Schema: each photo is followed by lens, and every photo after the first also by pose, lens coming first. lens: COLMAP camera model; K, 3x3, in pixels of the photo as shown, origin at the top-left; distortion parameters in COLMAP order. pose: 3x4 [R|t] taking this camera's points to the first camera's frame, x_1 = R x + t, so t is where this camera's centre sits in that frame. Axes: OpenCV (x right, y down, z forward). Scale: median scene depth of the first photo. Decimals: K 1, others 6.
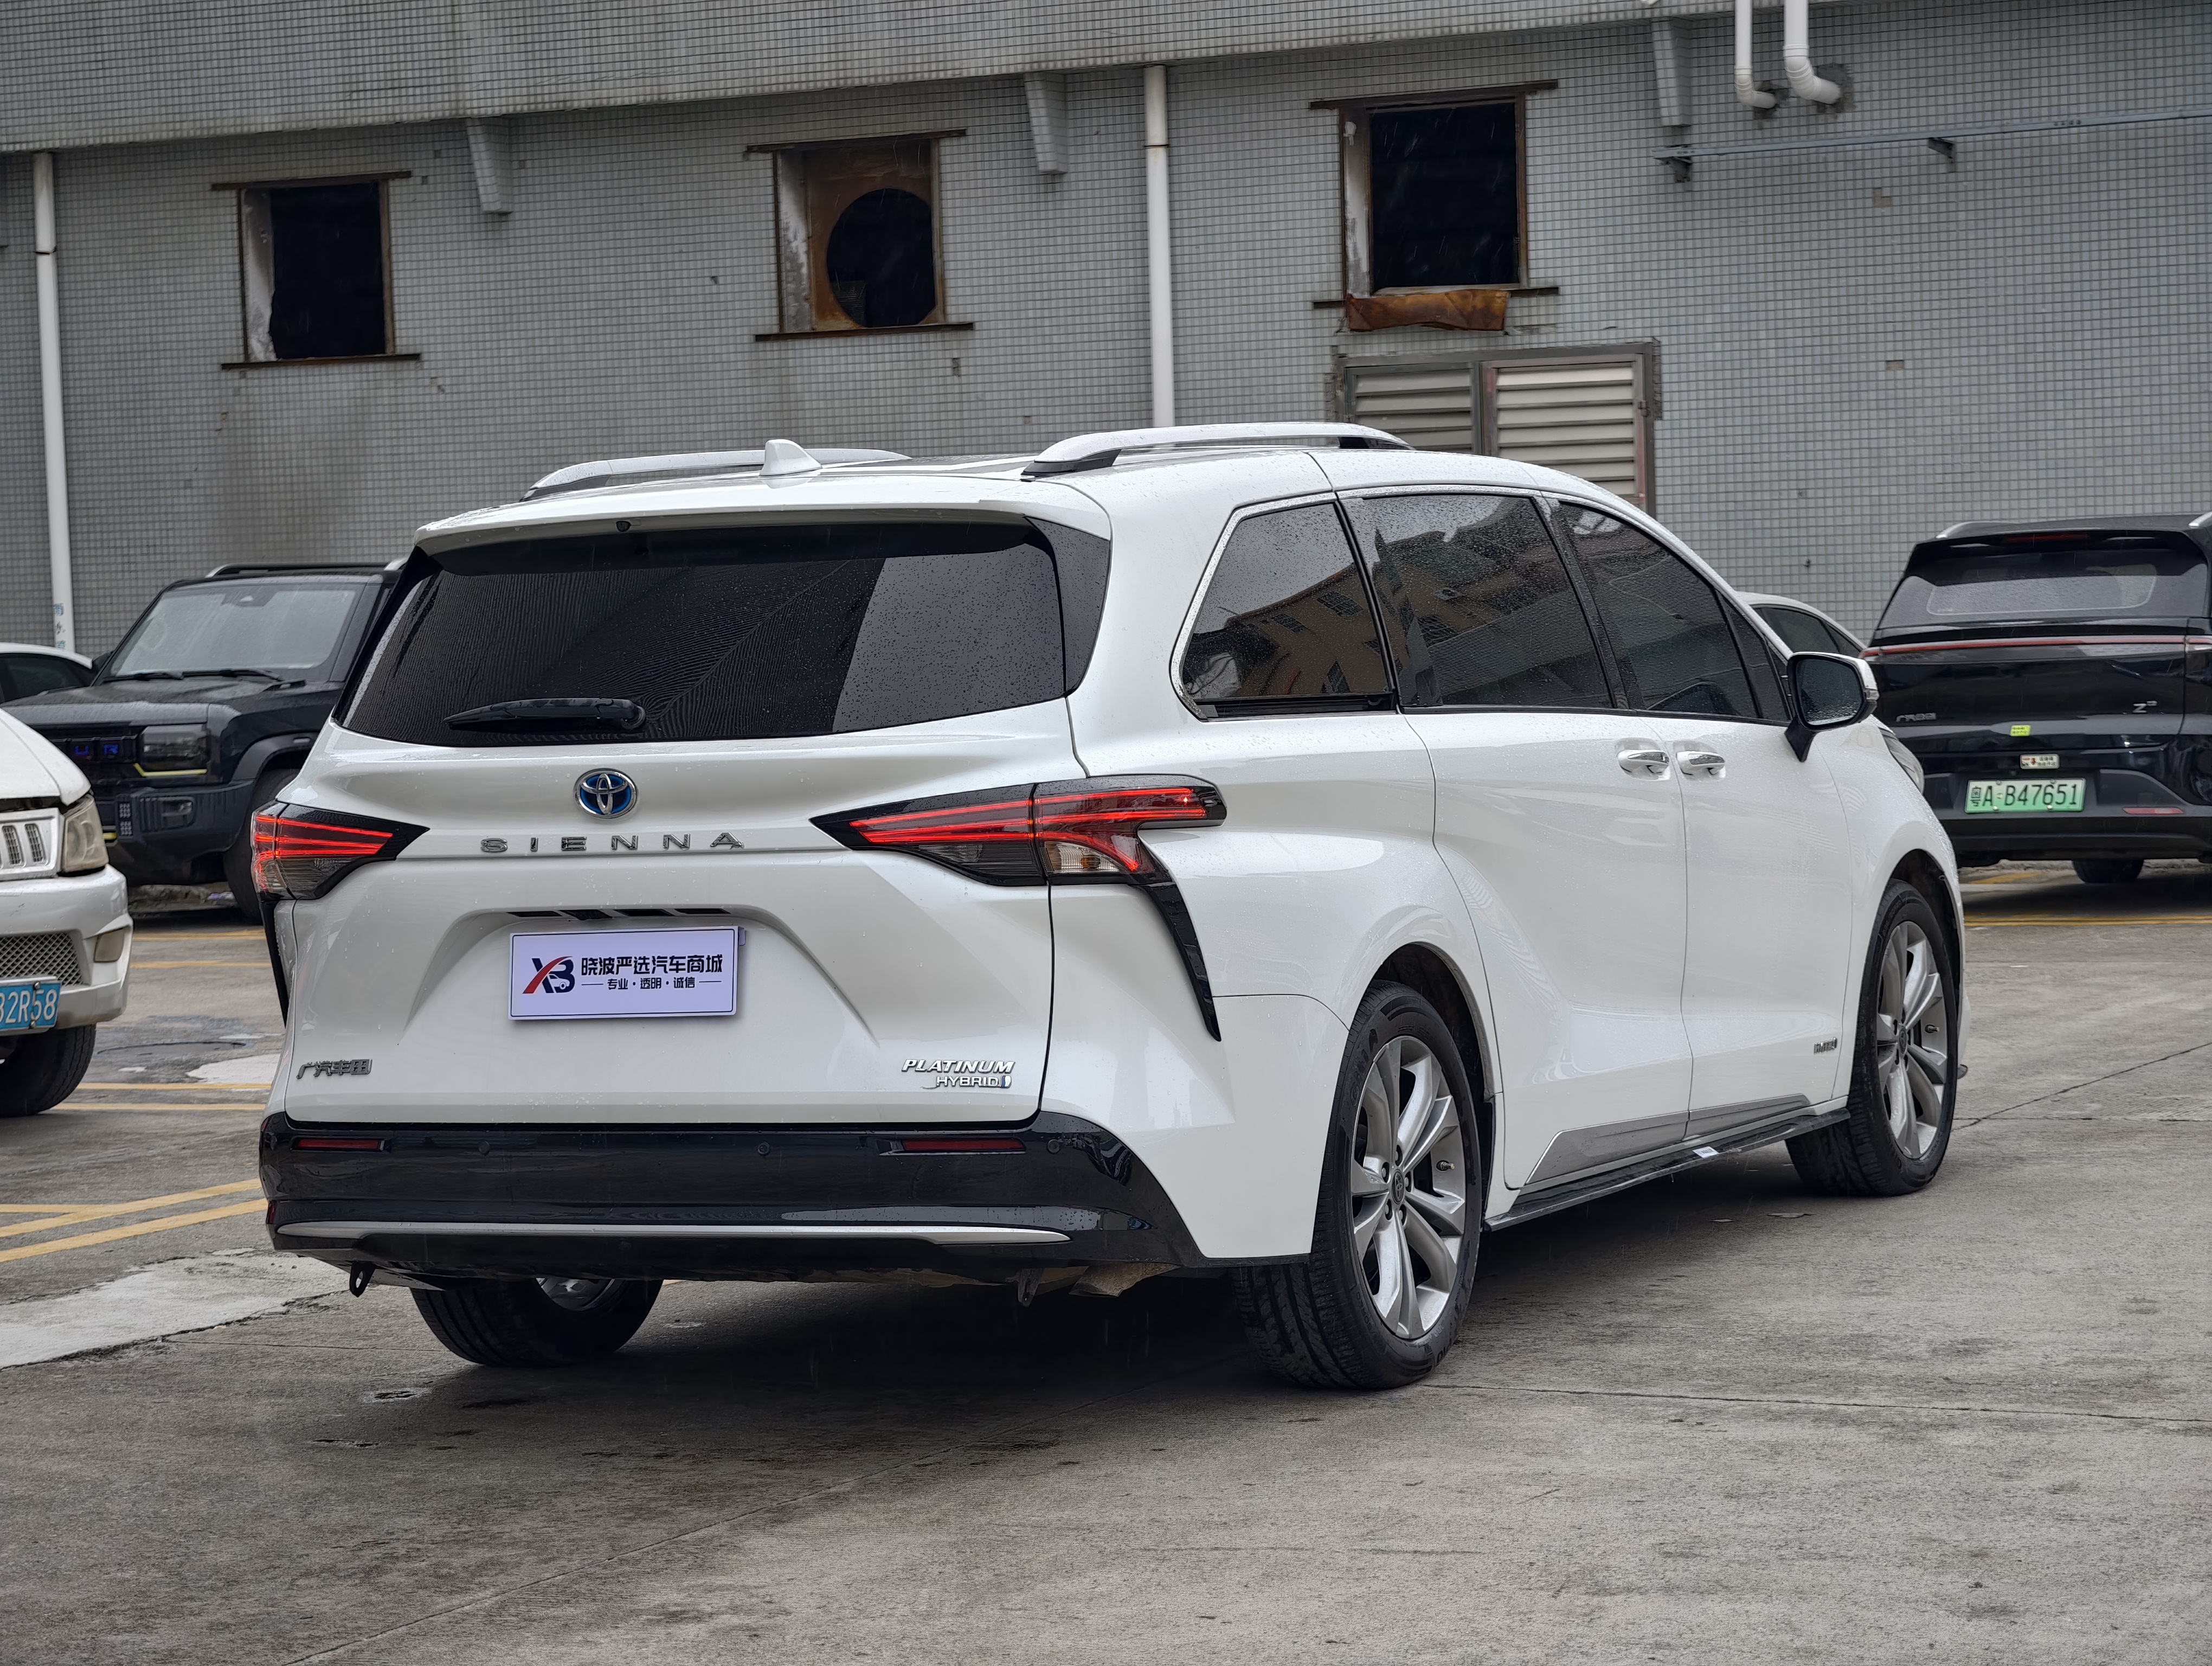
lens RADIAL K [[5483.0, 0, 1104.9], [0, 5483.0, 998.5], [0, 0, 1]] dist [0.174622, -0.580739]
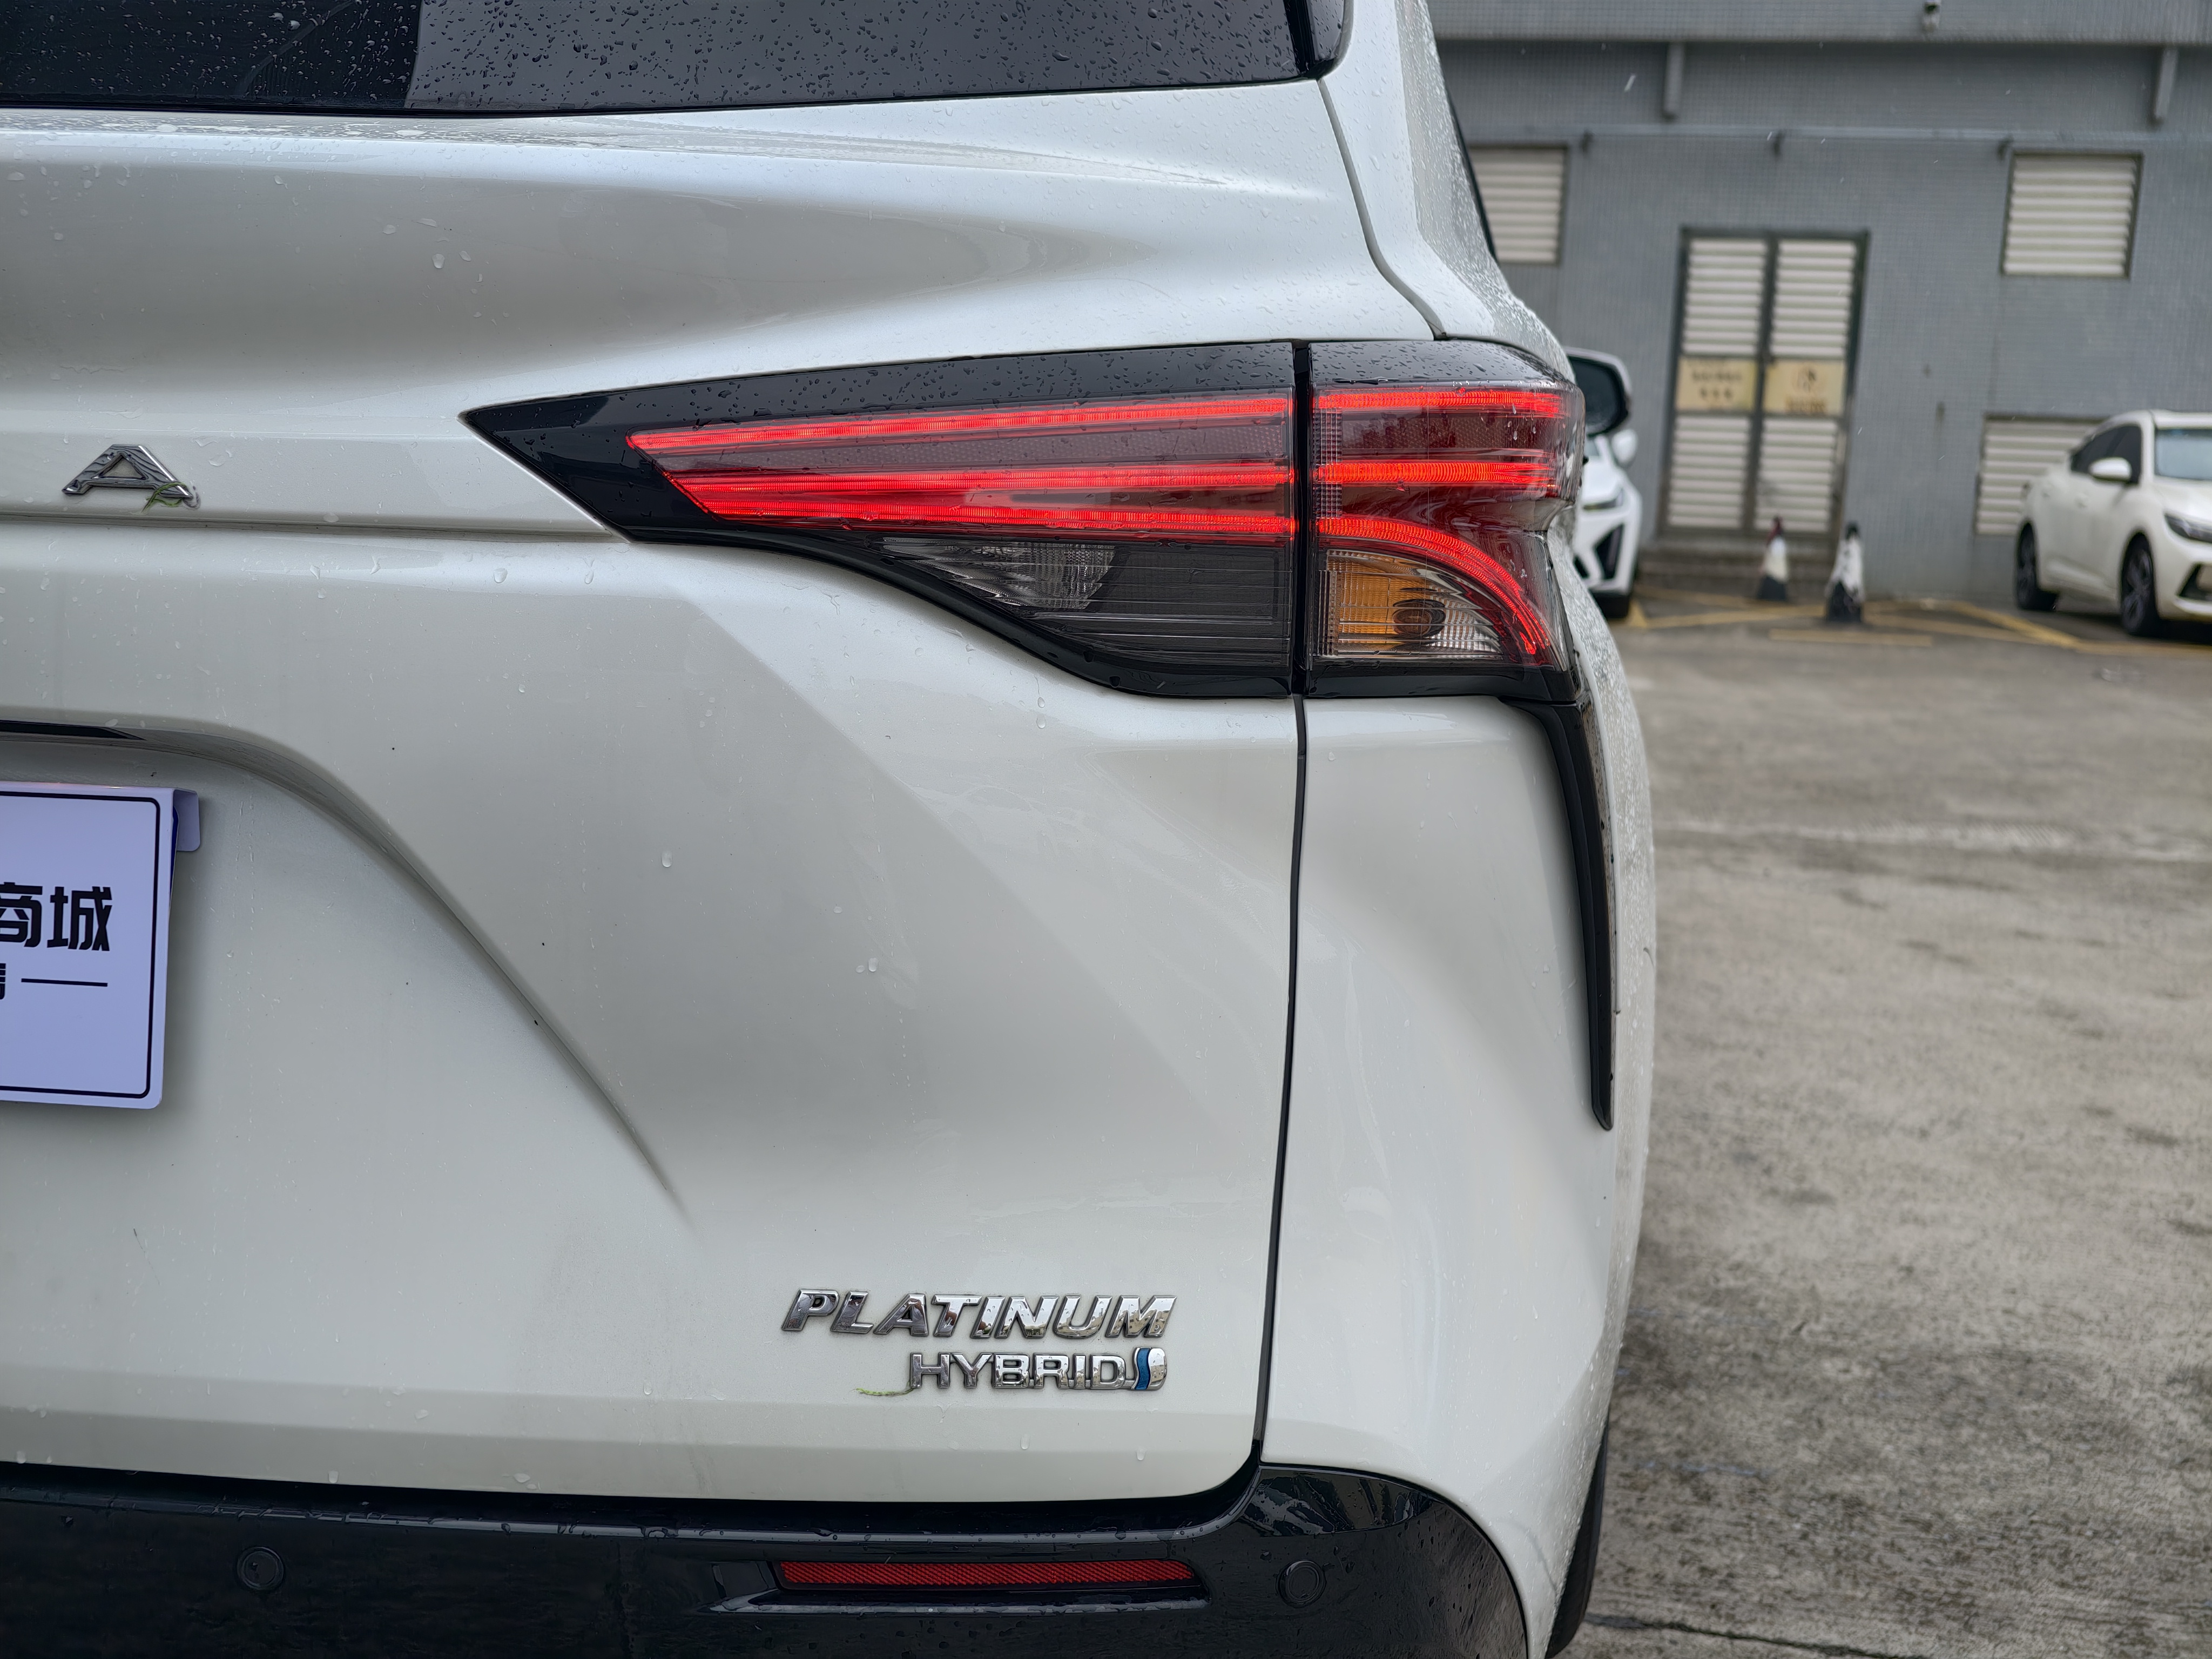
lens RADIAL K [[2337.8, 0, 1090.6], [0, 2337.8, 807.0], [0, 0, 1]] dist [0.028279, -0.005930]
pose [[0.950308, 0.019824, 0.310681, -0.020861], [-0.046840, 0.995715, 0.079739, -0.008393], [-0.307769, -0.090329, 0.947164, 0.306057]]
